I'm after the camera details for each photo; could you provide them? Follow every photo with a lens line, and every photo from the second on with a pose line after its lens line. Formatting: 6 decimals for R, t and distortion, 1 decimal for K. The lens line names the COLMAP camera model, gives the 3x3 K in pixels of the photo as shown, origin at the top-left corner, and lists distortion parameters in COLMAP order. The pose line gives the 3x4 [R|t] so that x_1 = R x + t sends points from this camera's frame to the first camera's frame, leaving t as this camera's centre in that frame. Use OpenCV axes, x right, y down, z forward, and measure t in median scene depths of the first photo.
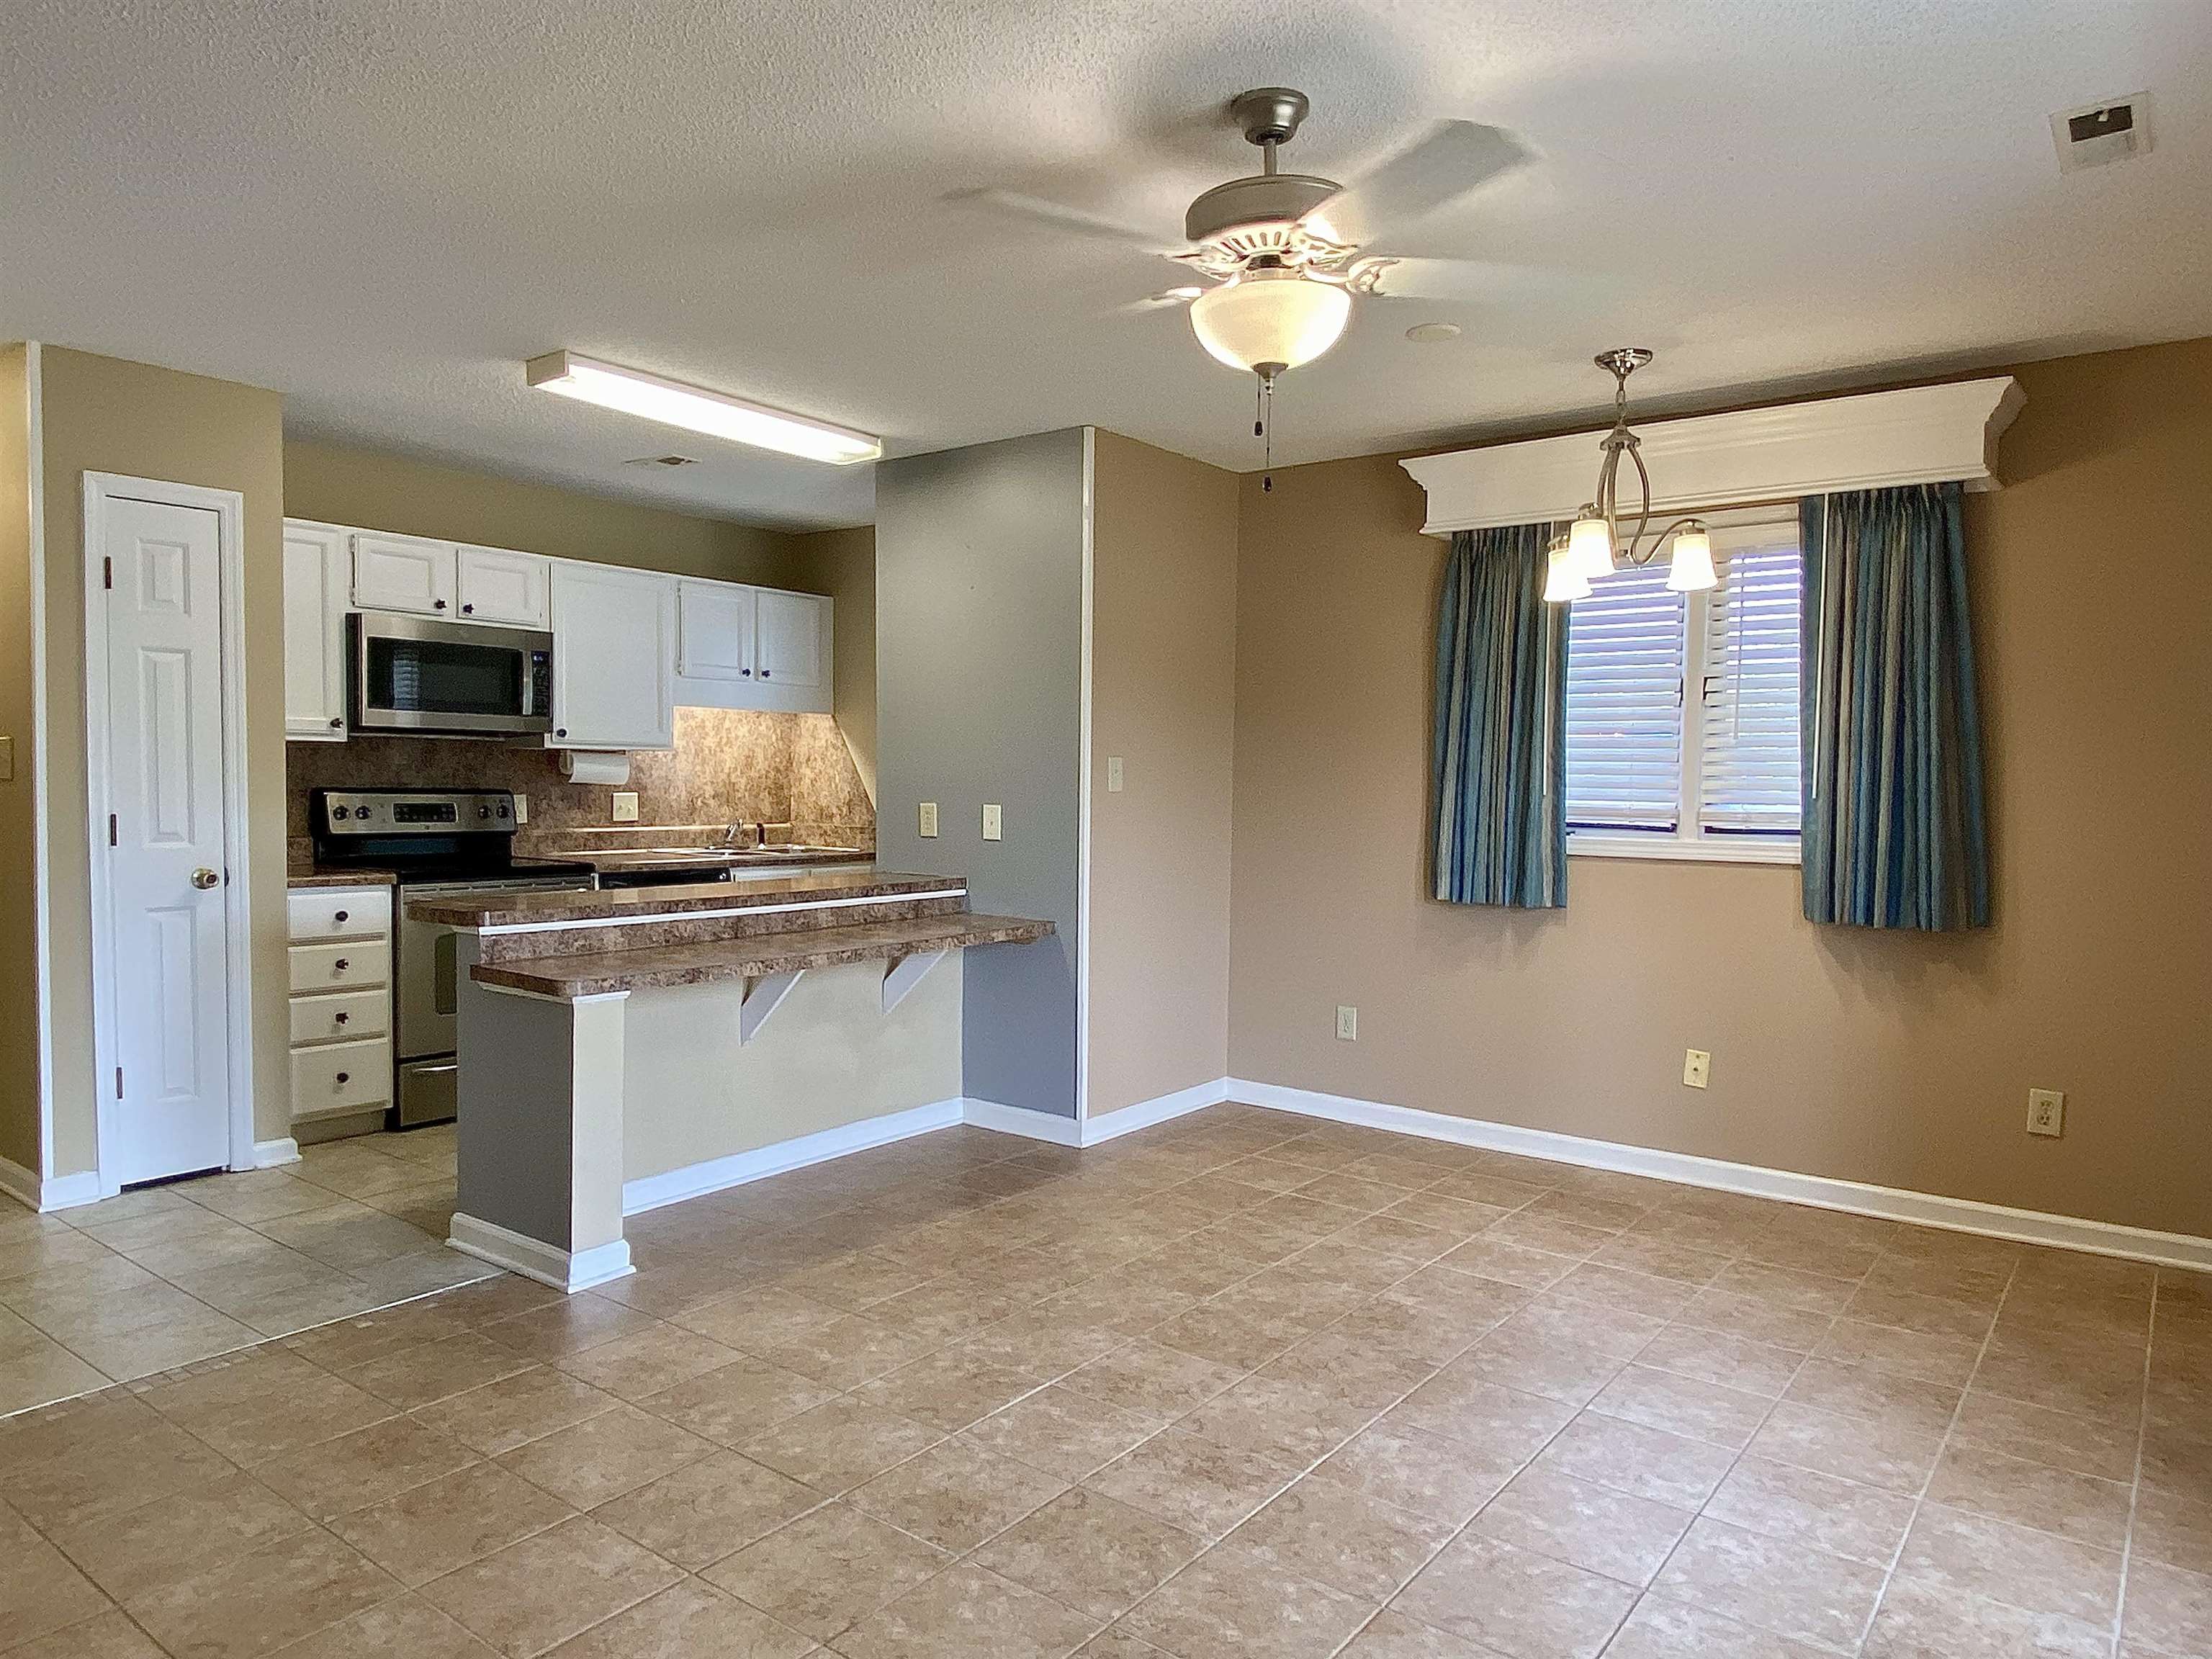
lens RADIAL K [[1409.0, 0, 1106.0], [0, 1409.0, 829.5], [0, 0, 1]] dist [-0.015578, -0.003475]
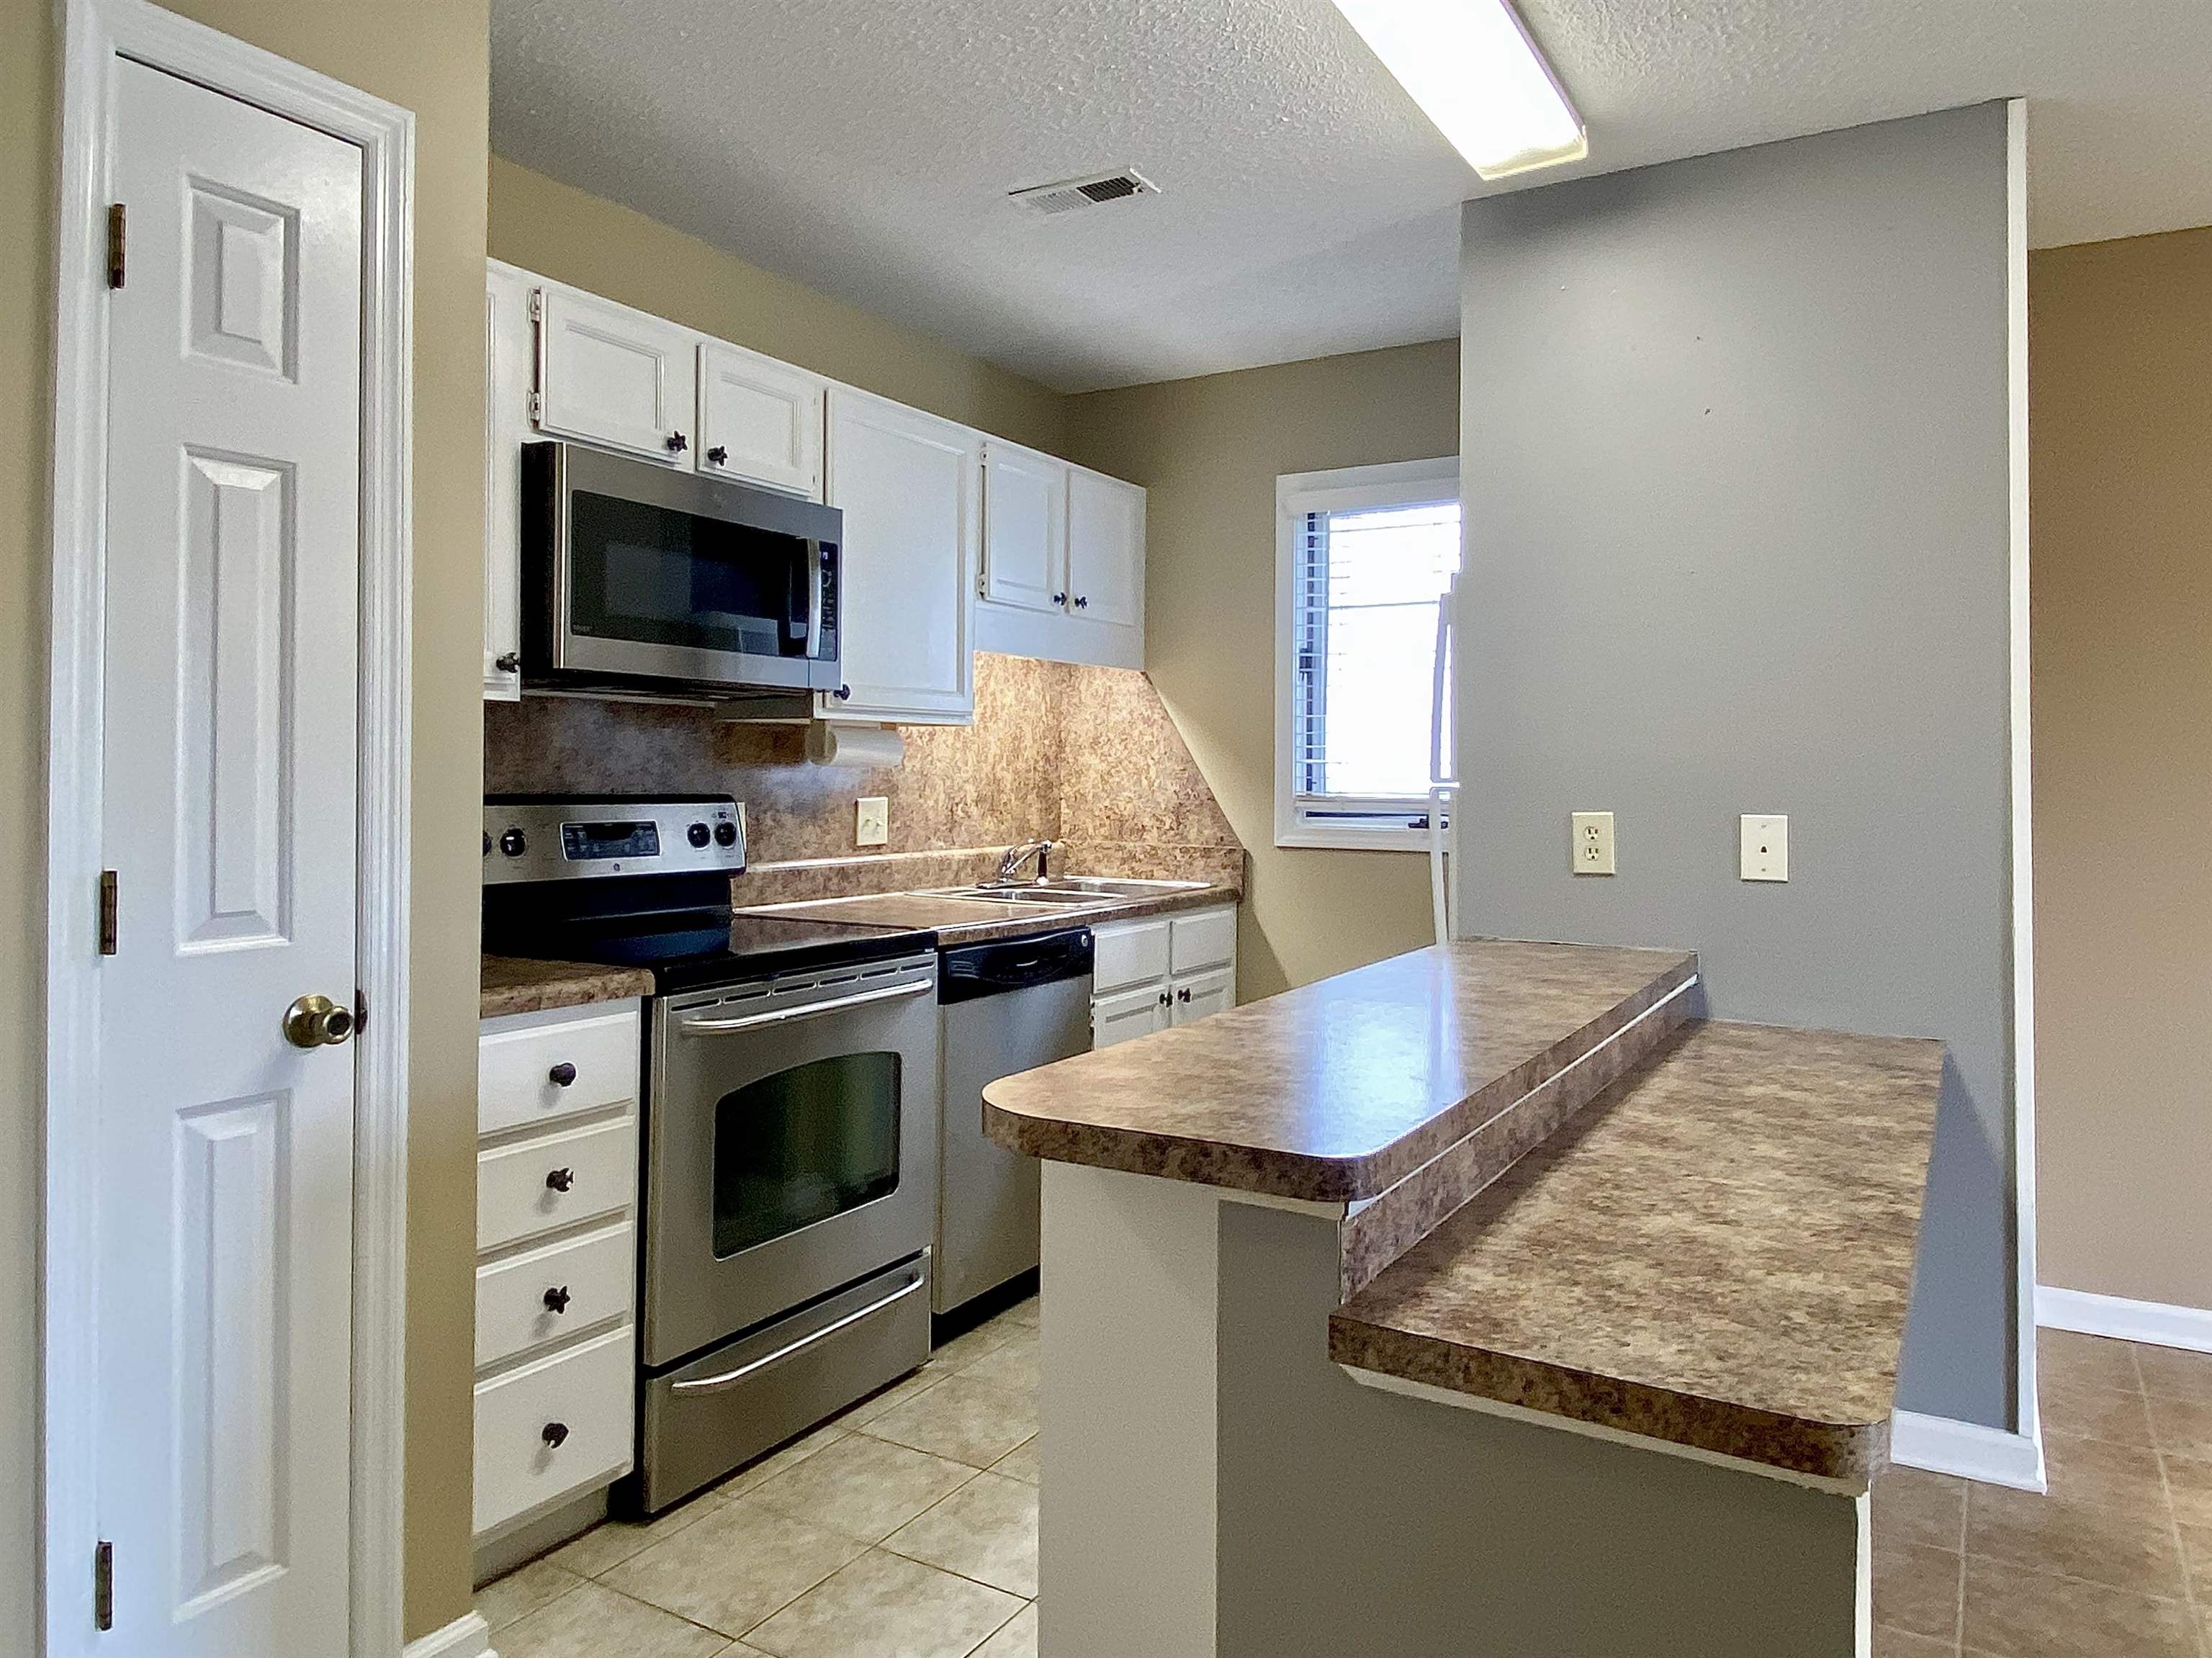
lens RADIAL K [[1499.1, 0, 1093.2], [0, 1499.1, 733.7], [0, 0, 1]] dist [0.034686, -0.001689]
pose [[0.995111, -0.005354, 0.098615, -0.354973], [0.011419, 0.998070, -0.061039, -0.014941], [-0.098098, 0.061867, 0.993252, 0.408939]]
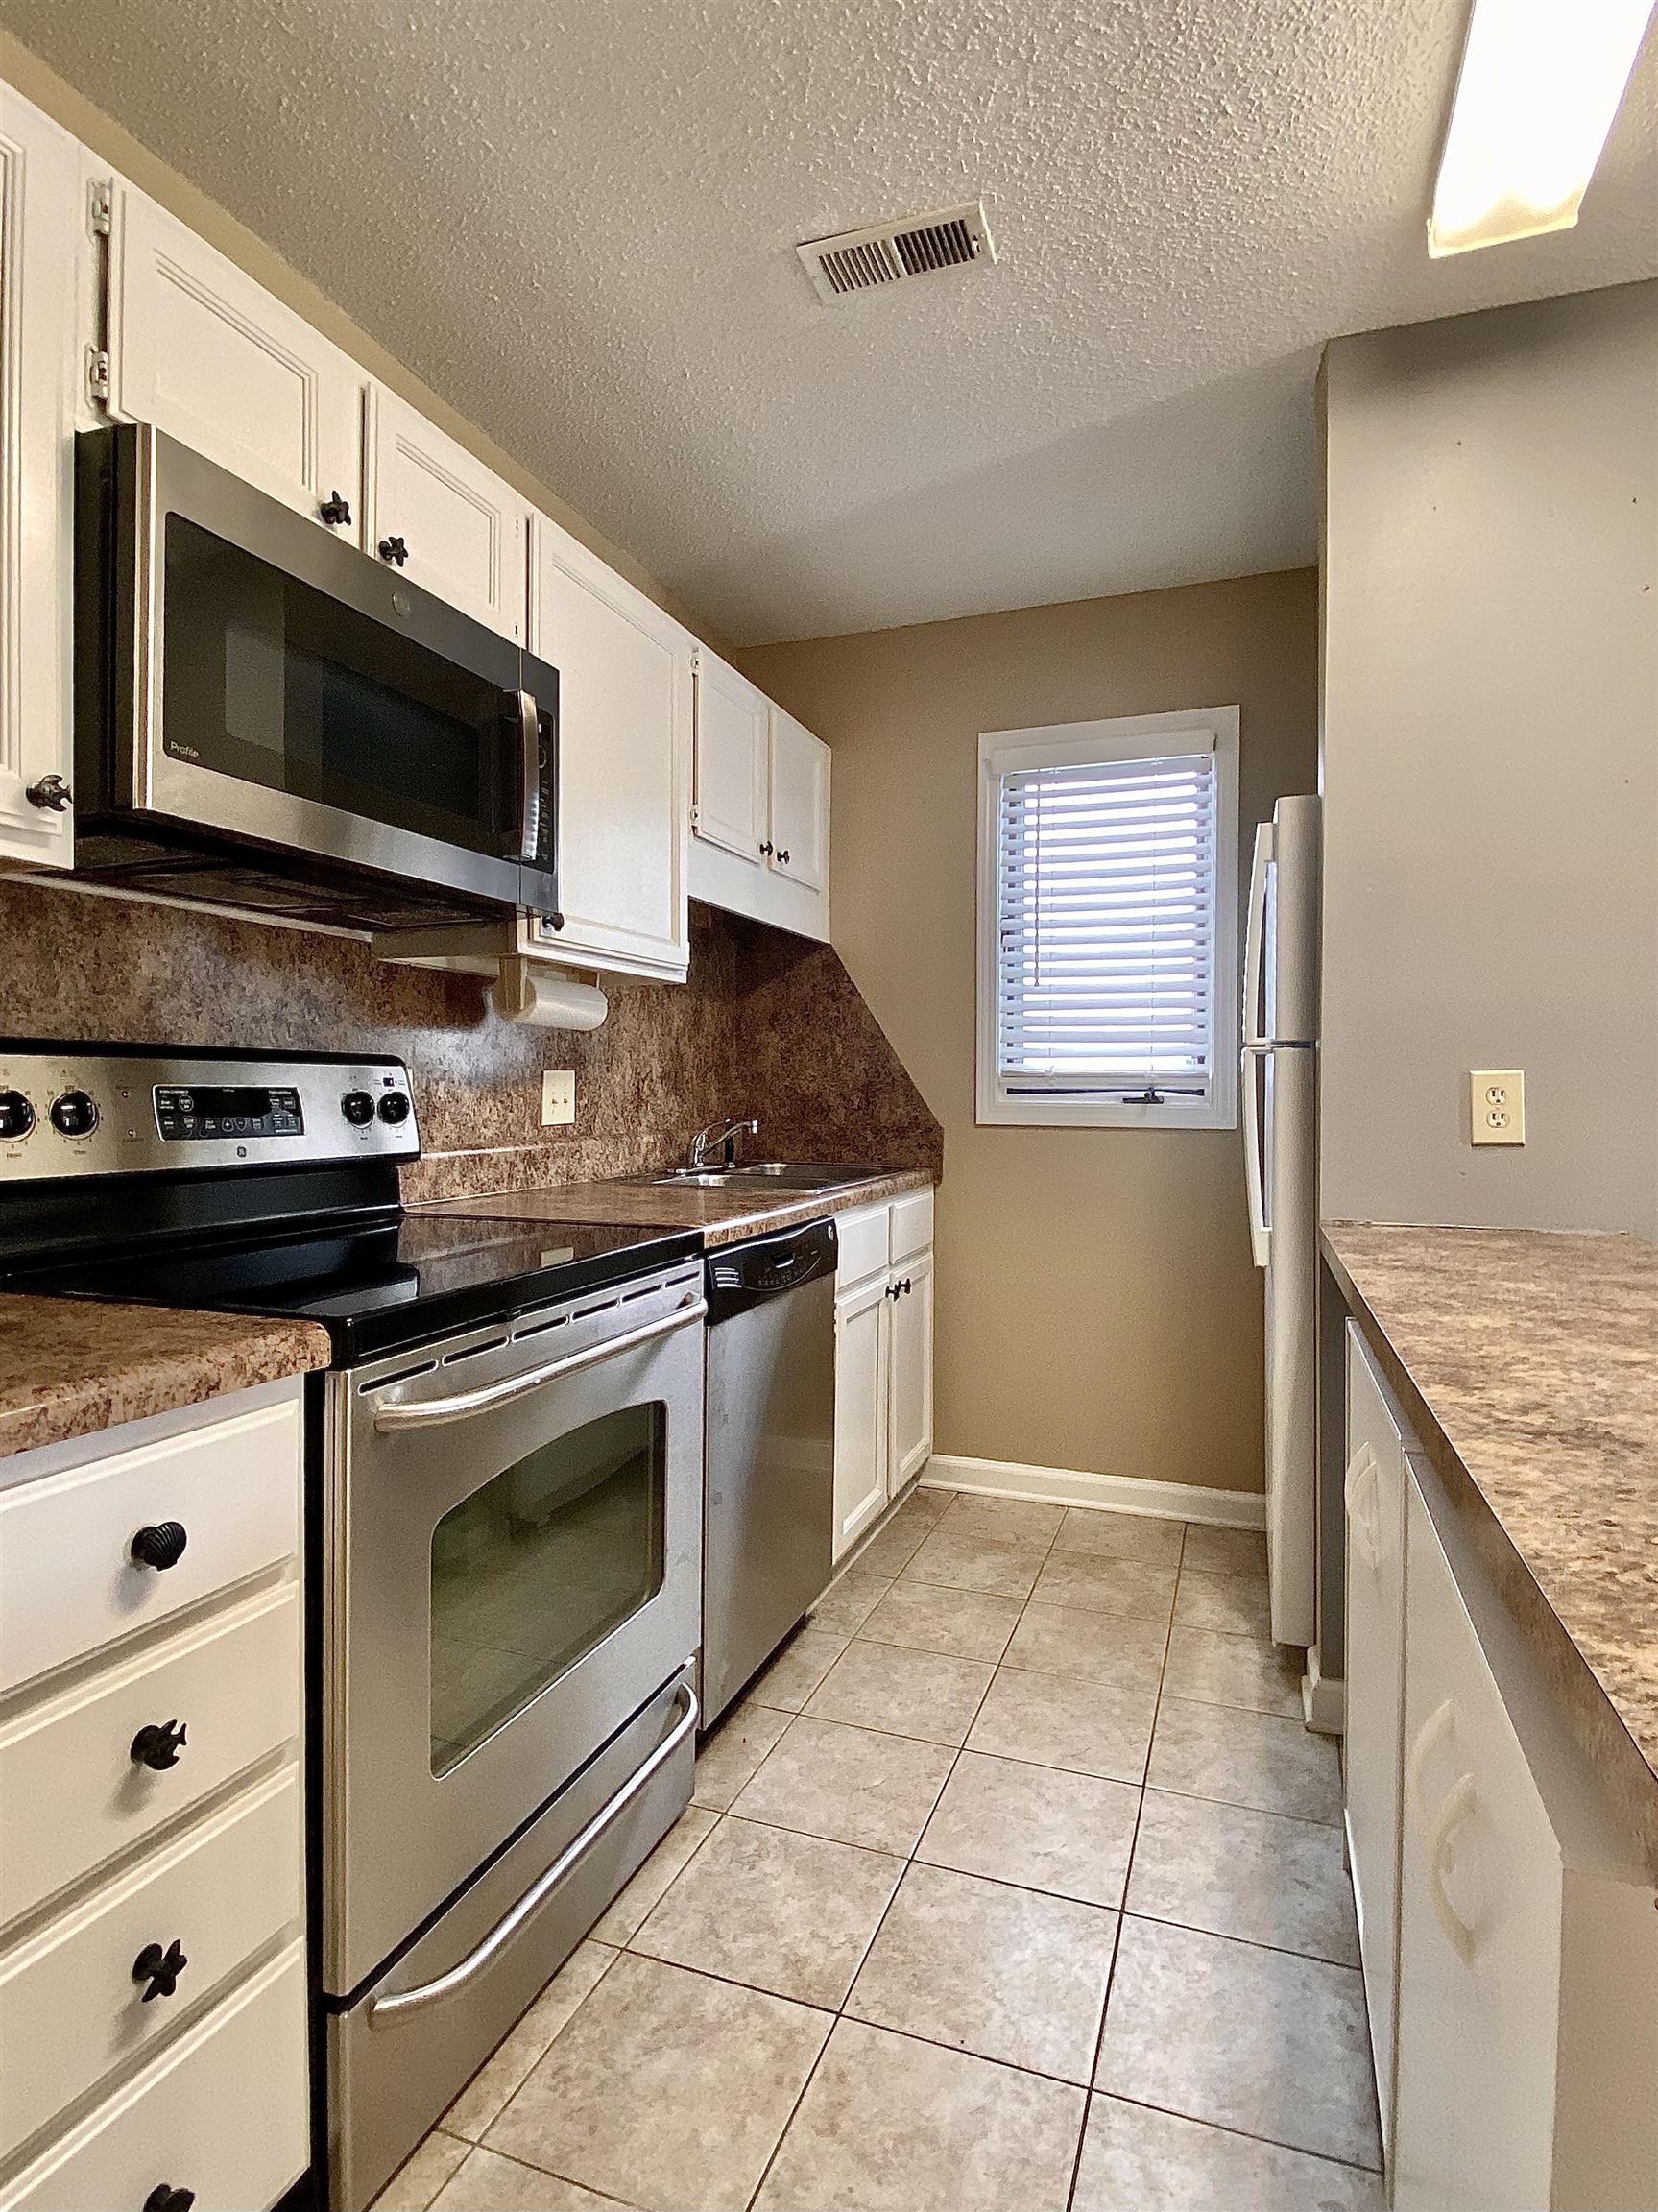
lens RADIAL K [[1155.8, 0, 838.0], [0, 1155.8, 1082.5], [0, 0, 1]] dist [0.017059, -0.026540]
pose [[0.959076, -0.009786, 0.282981, -0.413756], [0.019739, 0.999282, -0.032342, -0.006646], [-0.282461, 0.036604, 0.958580, 0.656488]]
